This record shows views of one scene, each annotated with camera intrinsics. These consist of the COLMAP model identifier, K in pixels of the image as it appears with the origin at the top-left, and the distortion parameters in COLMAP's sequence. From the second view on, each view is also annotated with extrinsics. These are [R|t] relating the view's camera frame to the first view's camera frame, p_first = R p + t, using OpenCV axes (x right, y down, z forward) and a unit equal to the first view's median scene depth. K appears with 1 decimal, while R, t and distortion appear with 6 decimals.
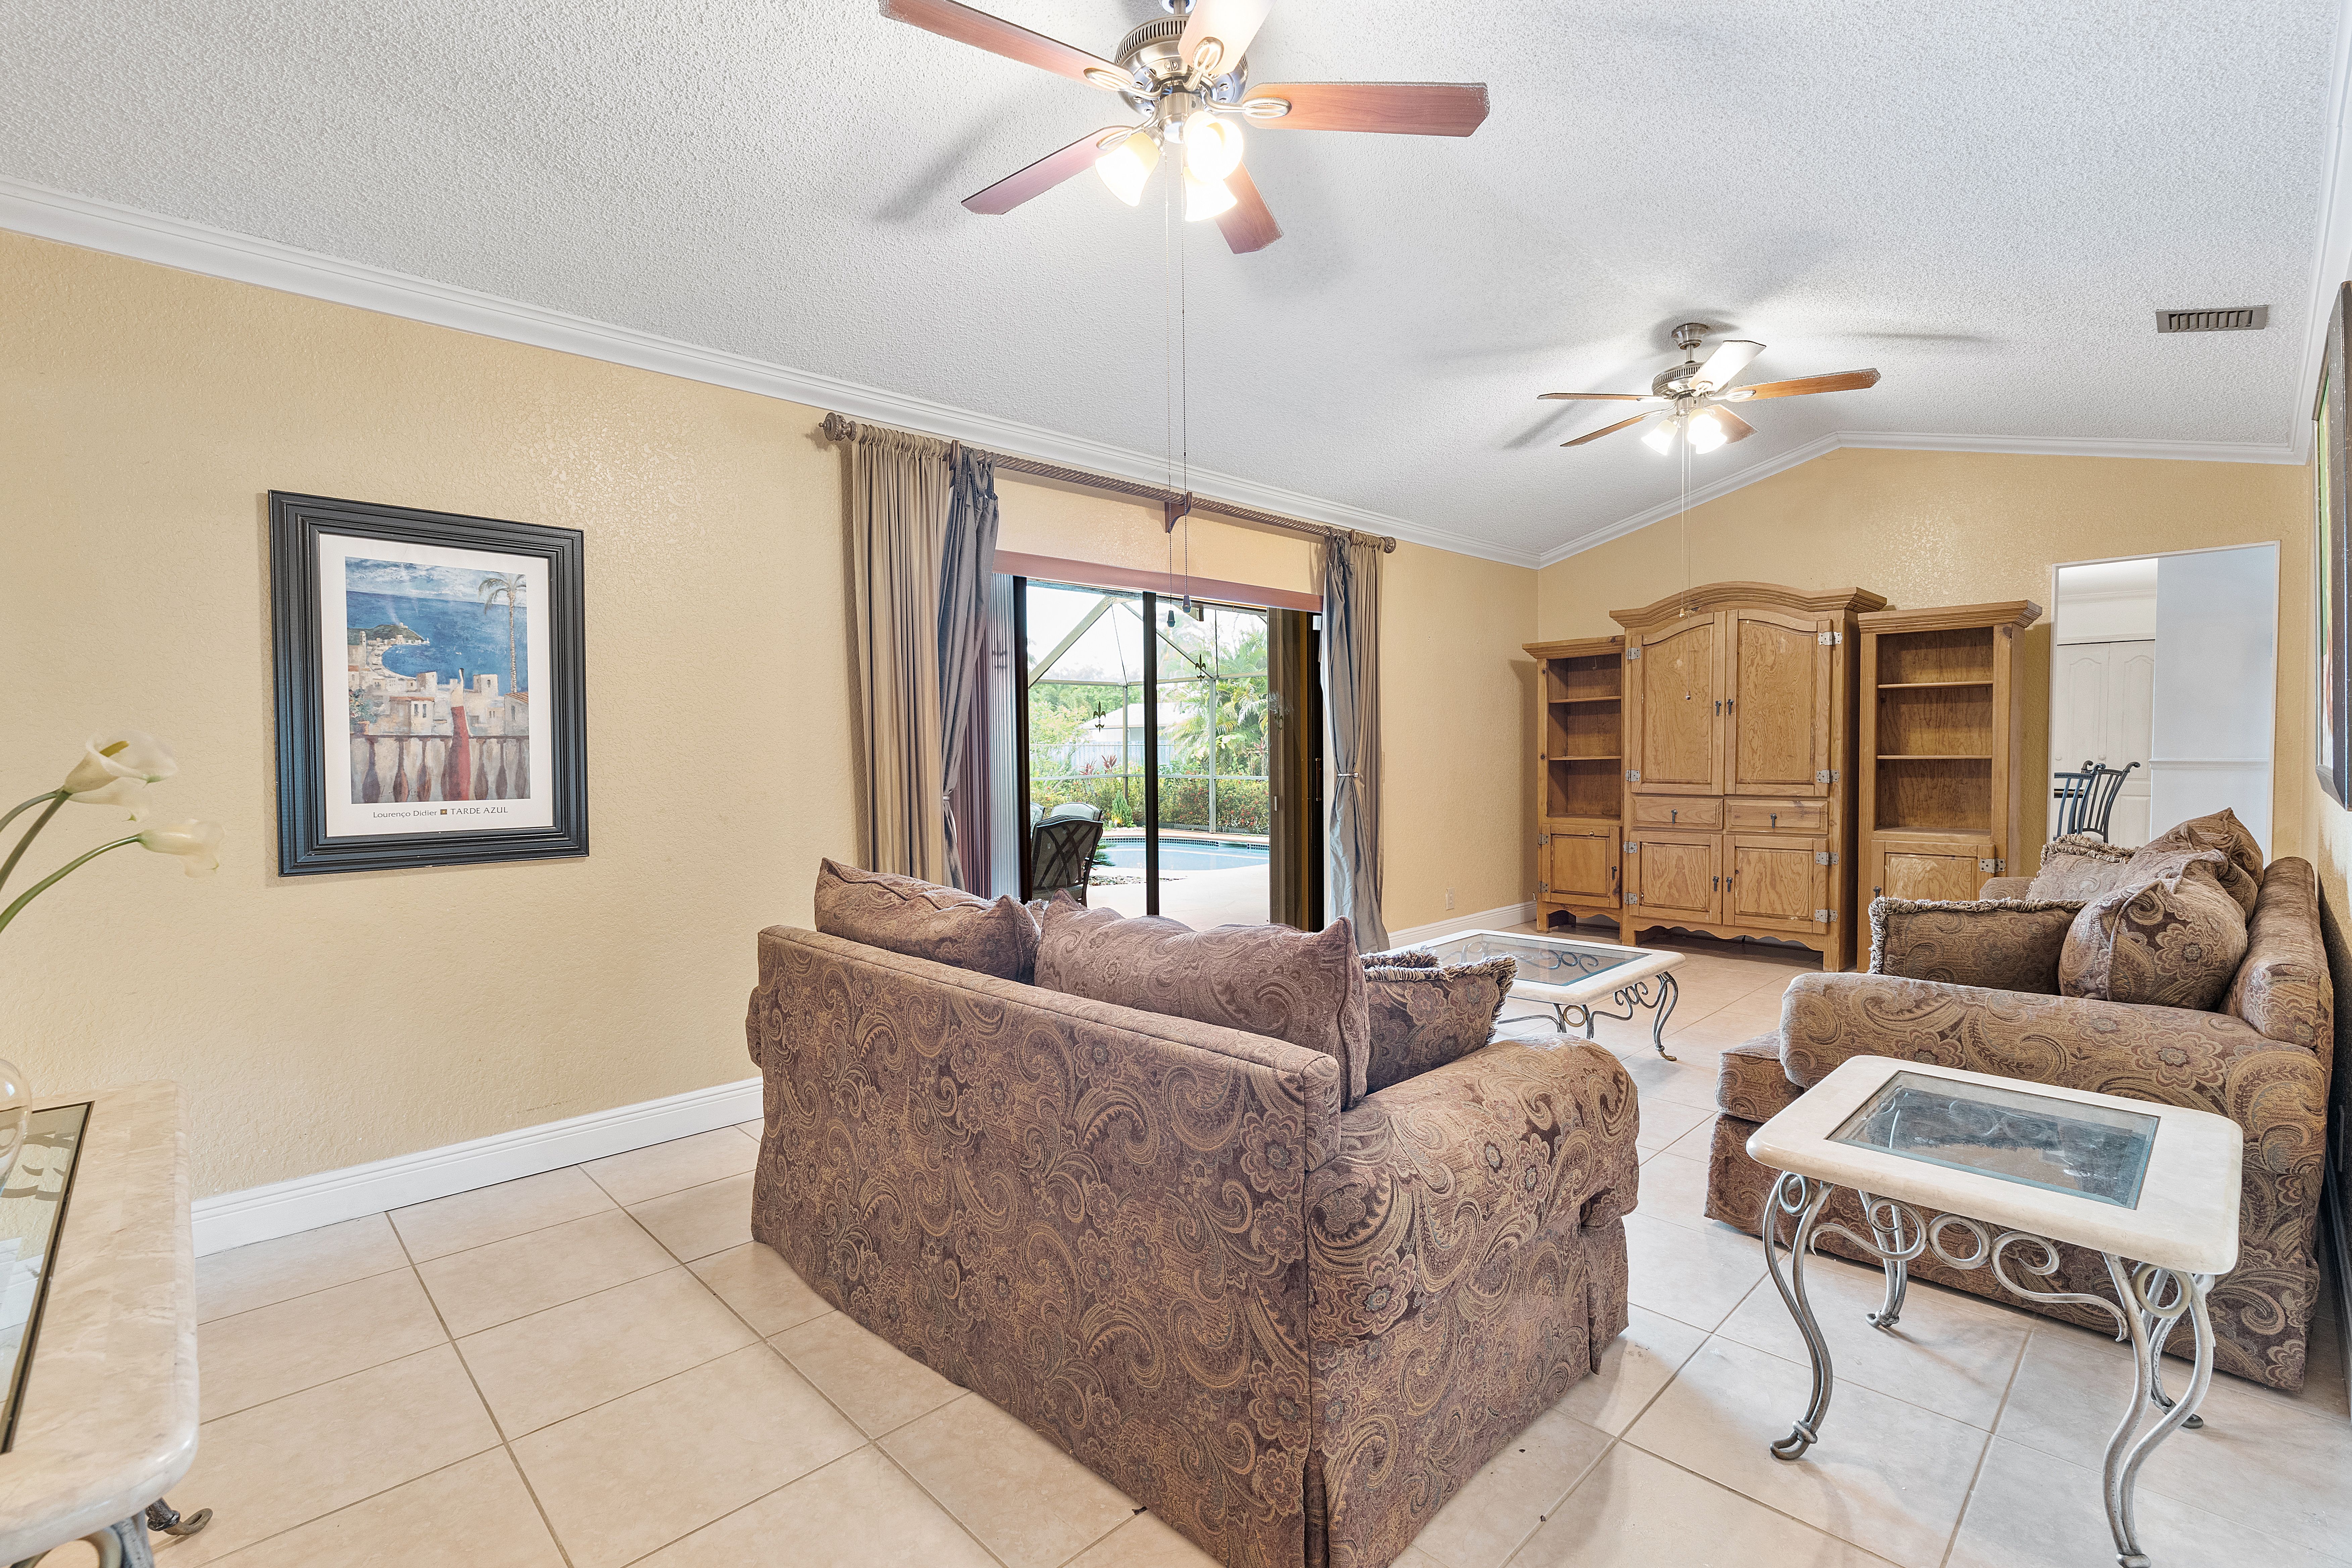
lens RADIAL K [[1048.8, 0, 1188.4], [0, 1048.8, 773.3], [0, 0, 1]] dist [-0.014039, 0.000175]
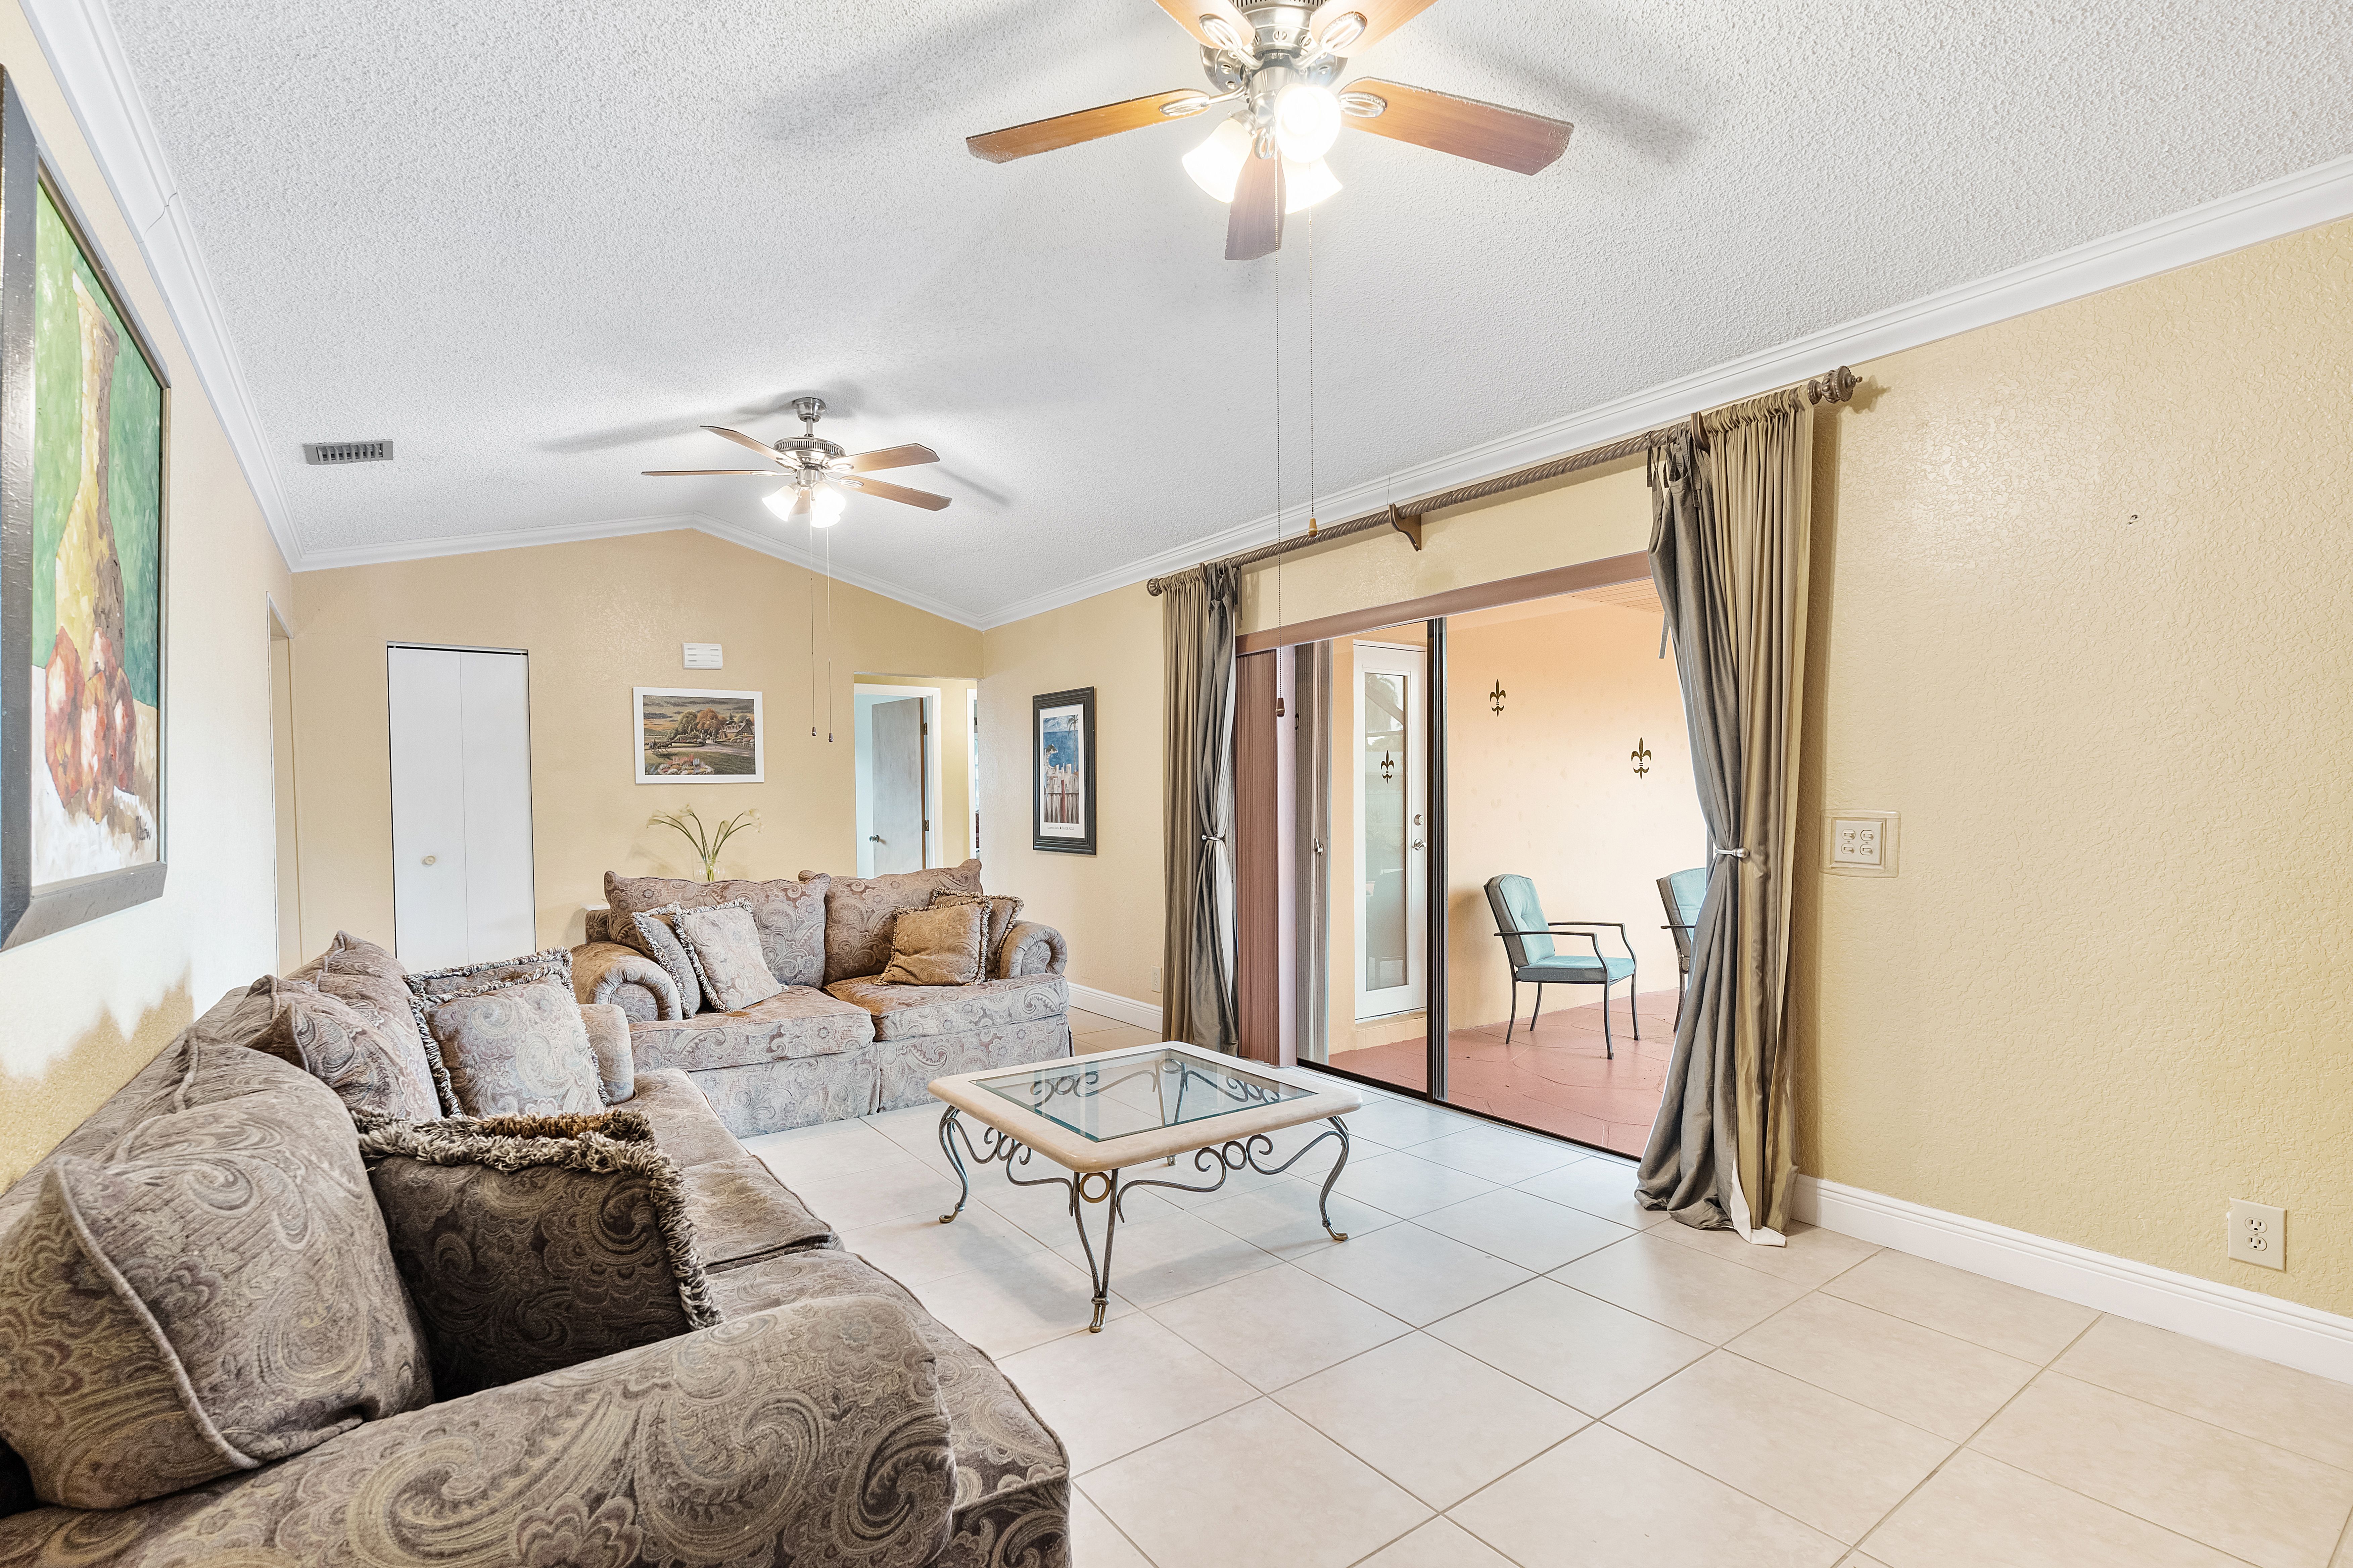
lens RADIAL K [[1081.8, 0, 1176.5], [0, 1081.8, 784.0], [0, 0, 1]] dist [-0.000640, 0.000253]
pose [[-0.155165, -0.002874, -0.987884, 1.439134], [-0.016208, 0.999869, -0.000363, -0.056674], [0.987756, 0.015955, -0.155191, 1.531352]]
